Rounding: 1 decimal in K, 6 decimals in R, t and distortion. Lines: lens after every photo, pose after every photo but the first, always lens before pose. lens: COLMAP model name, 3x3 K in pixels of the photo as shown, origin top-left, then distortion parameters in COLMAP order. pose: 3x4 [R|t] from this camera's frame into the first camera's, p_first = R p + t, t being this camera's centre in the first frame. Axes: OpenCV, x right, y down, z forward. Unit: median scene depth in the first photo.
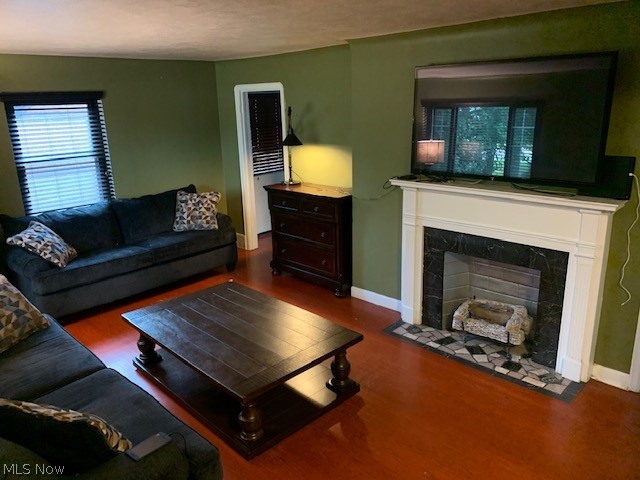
lens RADIAL K [[495.2, 0, 328.9], [0, 495.2, 236.0], [0, 0, 1]] dist [0.074589, -0.100881]
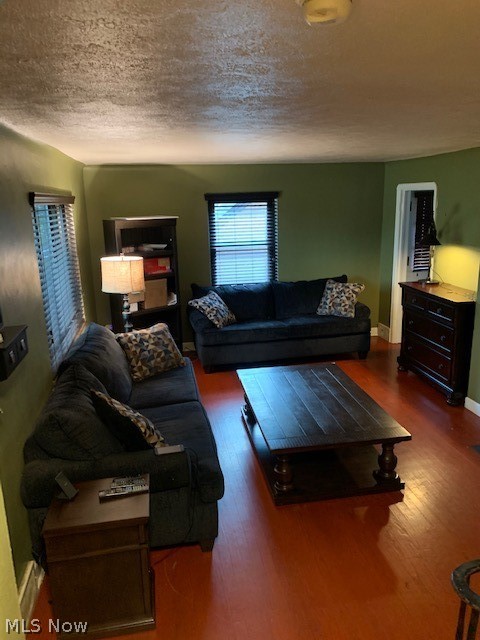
lens RADIAL K [[495.2, 0, 249.7], [0, 495.2, 321.7], [0, 0, 1]] dist [0.074589, -0.100881]
pose [[0.822748, 0.148666, -0.548620, 0.194795], [-0.152757, 0.987513, 0.038513, -0.012548], [0.547495, 0.052119, 0.835184, -0.031389]]
